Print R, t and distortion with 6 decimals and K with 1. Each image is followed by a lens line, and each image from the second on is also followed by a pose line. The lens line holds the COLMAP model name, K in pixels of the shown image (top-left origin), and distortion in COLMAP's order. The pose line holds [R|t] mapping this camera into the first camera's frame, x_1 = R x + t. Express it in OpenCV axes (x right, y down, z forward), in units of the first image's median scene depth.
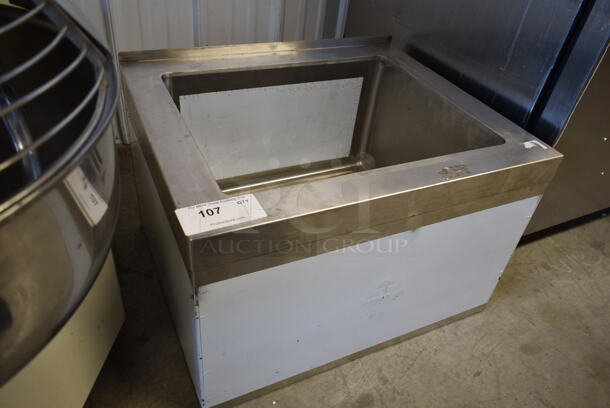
lens RADIAL K [[465.8, 0, 305.0], [0, 465.8, 204.0], [0, 0, 1]] dist [-0.011427, 0.001619]
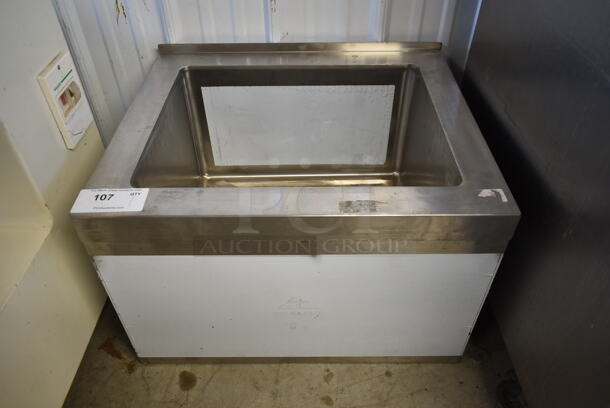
lens RADIAL K [[465.8, 0, 305.0], [0, 465.8, 204.0], [0, 0, 1]] dist [-0.011427, 0.001619]
pose [[0.894957, 0.209554, -0.393878, 0.428046], [-0.188145, 0.977757, 0.092696, -0.101402], [0.404542, -0.008853, 0.914477, 0.071251]]
